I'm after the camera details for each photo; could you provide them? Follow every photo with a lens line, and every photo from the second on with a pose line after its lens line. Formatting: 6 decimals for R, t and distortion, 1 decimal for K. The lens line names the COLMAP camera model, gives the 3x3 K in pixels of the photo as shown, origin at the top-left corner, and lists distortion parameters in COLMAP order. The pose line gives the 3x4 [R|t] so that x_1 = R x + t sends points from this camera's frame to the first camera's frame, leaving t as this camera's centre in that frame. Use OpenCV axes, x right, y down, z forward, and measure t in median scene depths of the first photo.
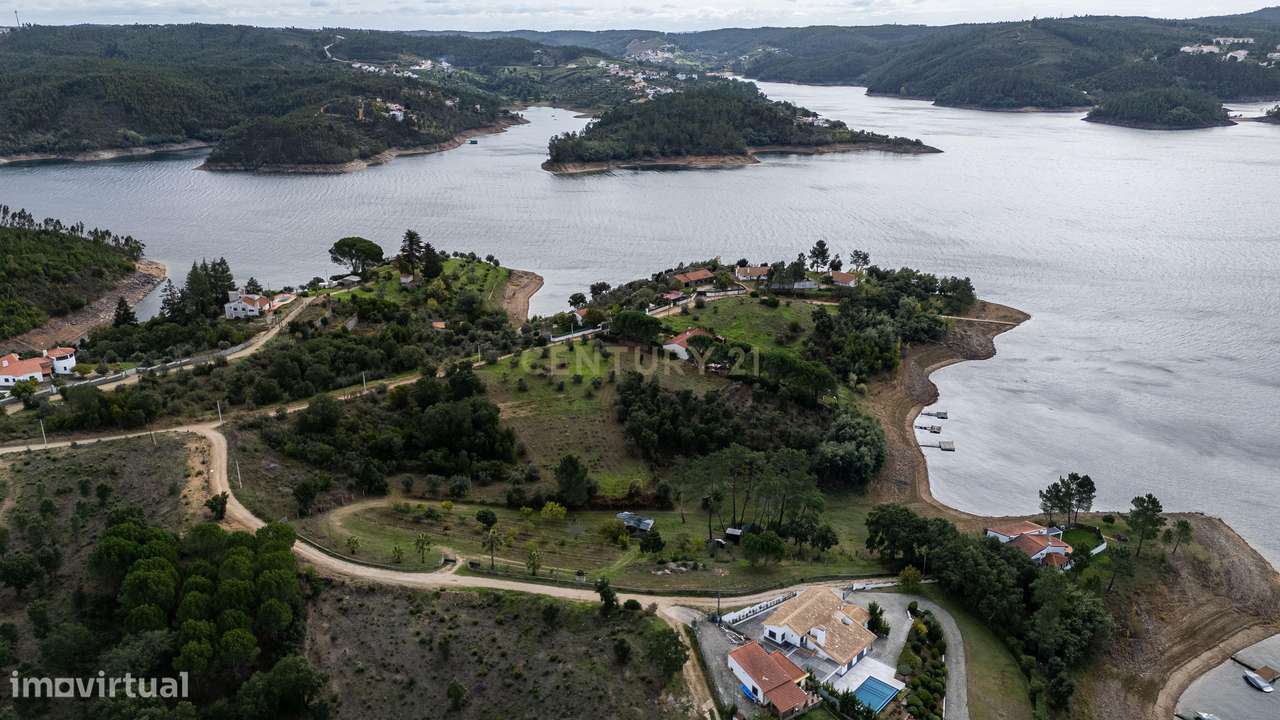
lens RADIAL K [[929.5, 0, 636.6], [0, 929.5, 357.8], [0, 0, 1]] dist [0.078299, -0.067531]
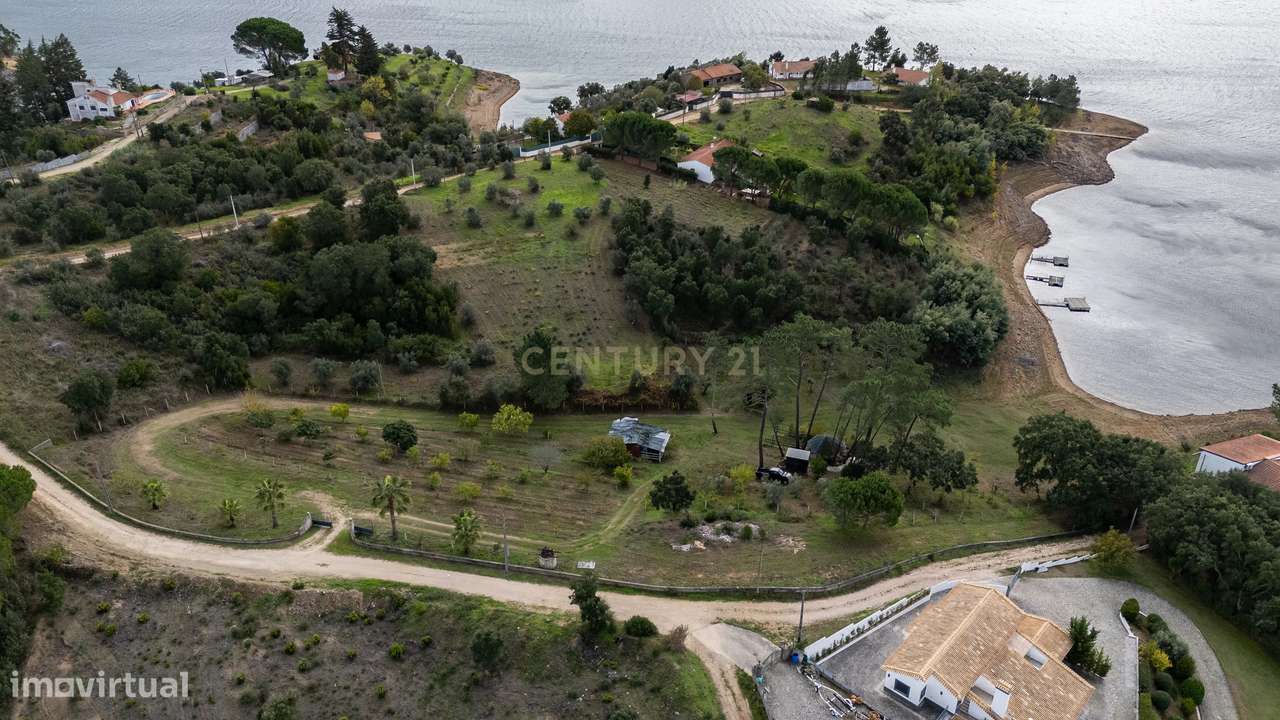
lens RADIAL K [[942.5, 0, 636.9], [0, 942.5, 350.3], [0, 0, 1]] dist [0.077476, -0.068503]
pose [[0.999988, 0.003162, 0.003685, -0.006371], [-0.003729, 0.986144, 0.165852, 0.010911], [-0.003109, -0.165864, 0.986144, 0.347609]]
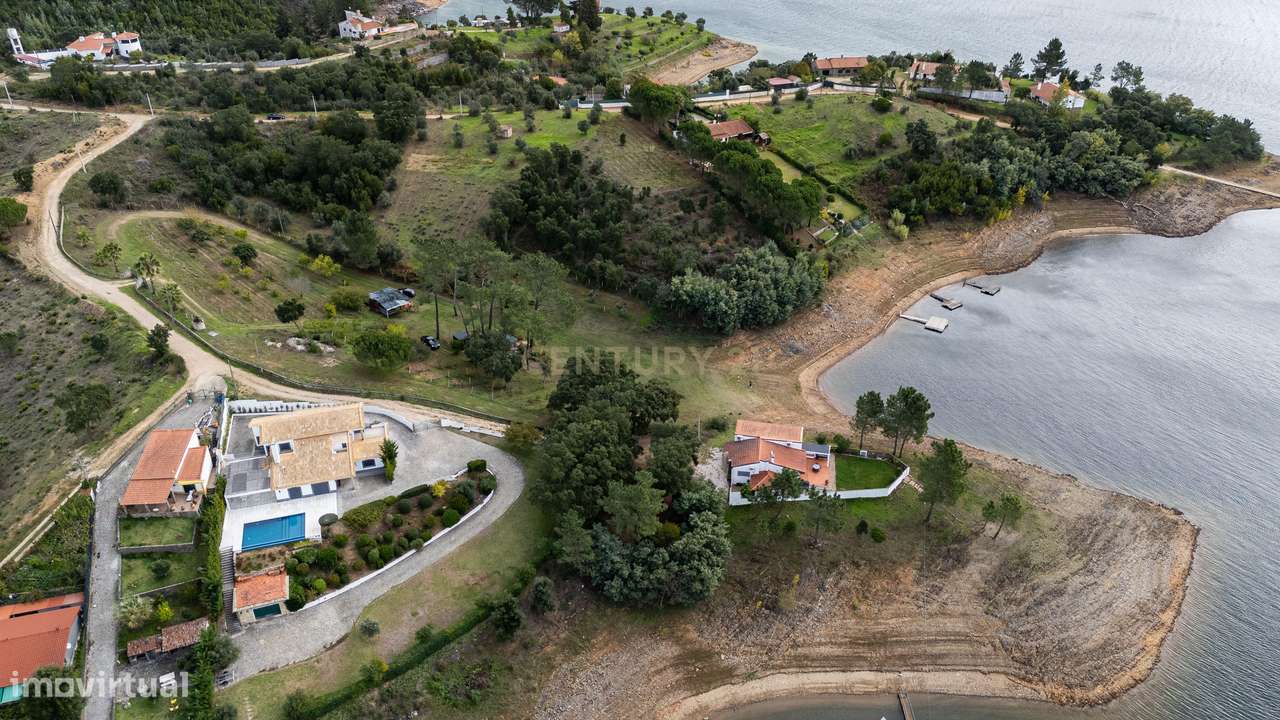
lens RADIAL K [[942.5, 0, 636.9], [0, 942.5, 350.3], [0, 0, 1]] dist [0.077476, -0.068503]
pose [[0.856556, 0.265990, -0.442222, 0.566589], [-0.171848, 0.955042, 0.241586, -0.033252], [0.486600, -0.130937, 0.863757, 0.300147]]
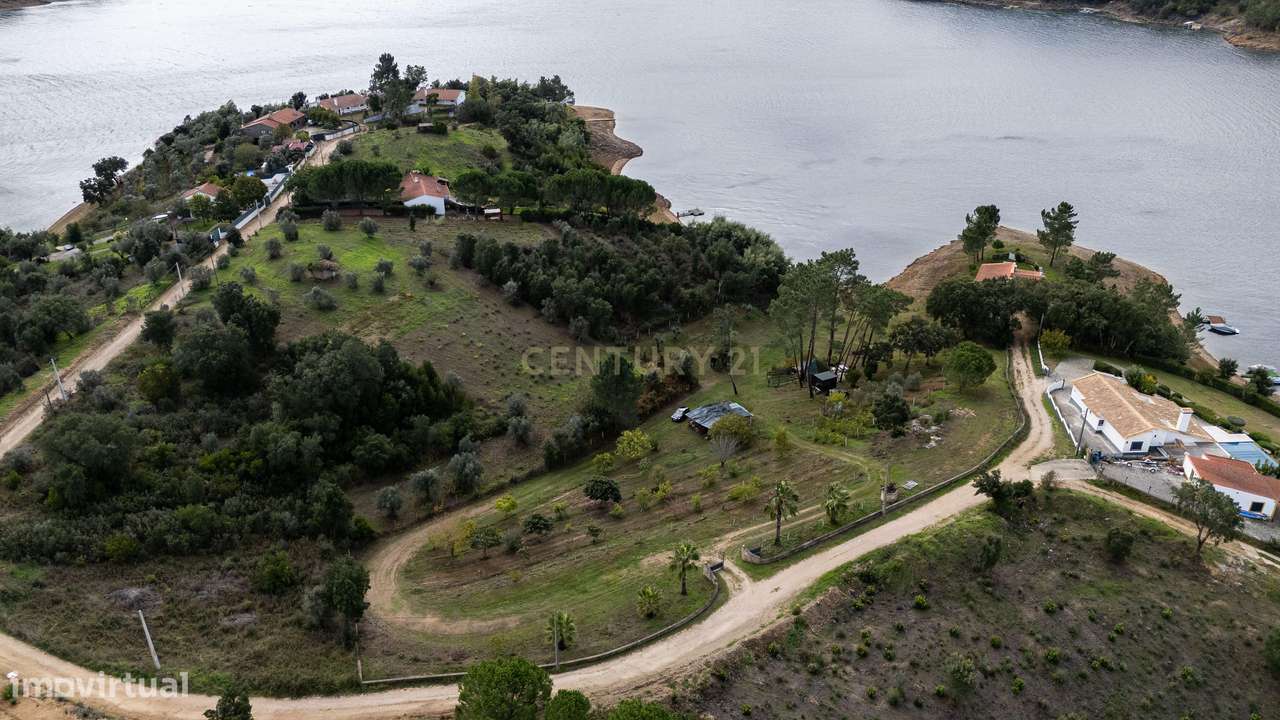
lens RADIAL K [[942.5, 0, 636.9], [0, 942.5, 350.3], [0, 0, 1]] dist [0.077476, -0.068503]
pose [[0.704587, -0.315883, 0.635433, -0.434287], [0.227853, 0.948751, 0.218988, -0.031464], [-0.672041, -0.009511, 0.740453, 0.487310]]
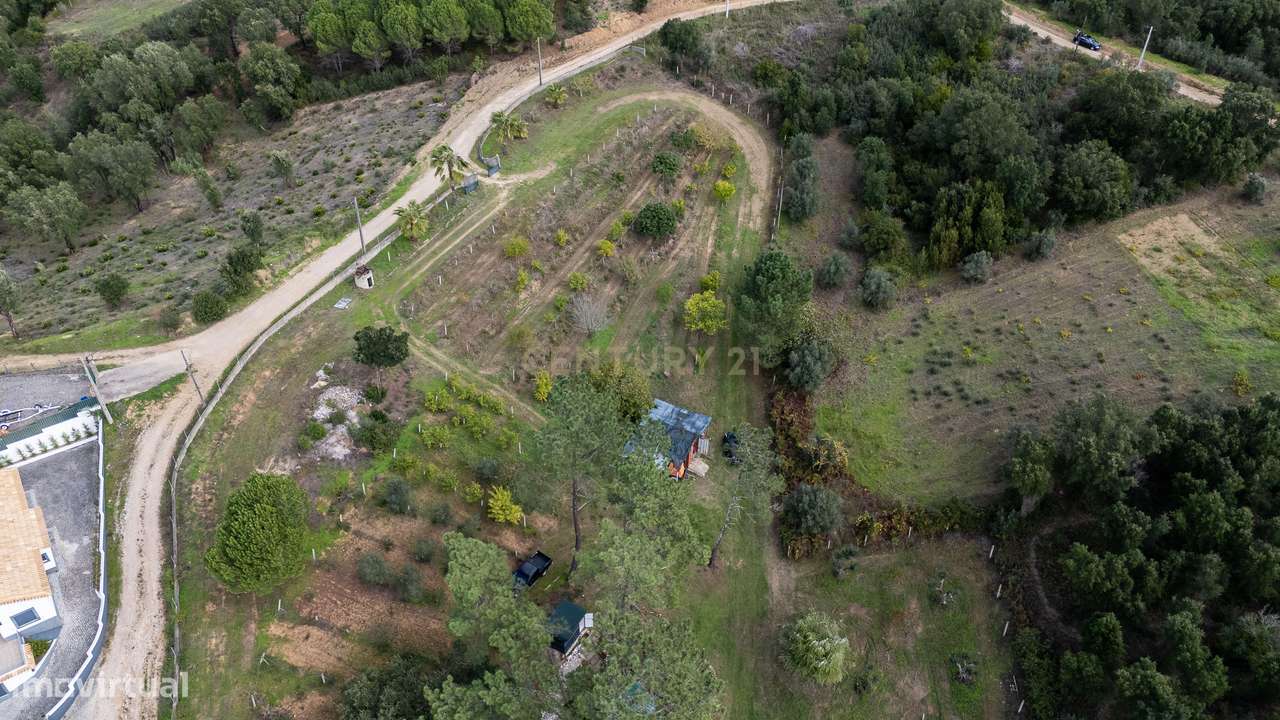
lens RADIAL K [[942.5, 0, 636.9], [0, 942.5, 350.3], [0, 0, 1]] dist [0.077476, -0.068503]
pose [[-0.206151, 0.608342, -0.766435, 0.285423], [-0.314443, 0.700532, 0.640610, -0.117319], [0.926622, 0.373062, 0.046874, 0.877551]]
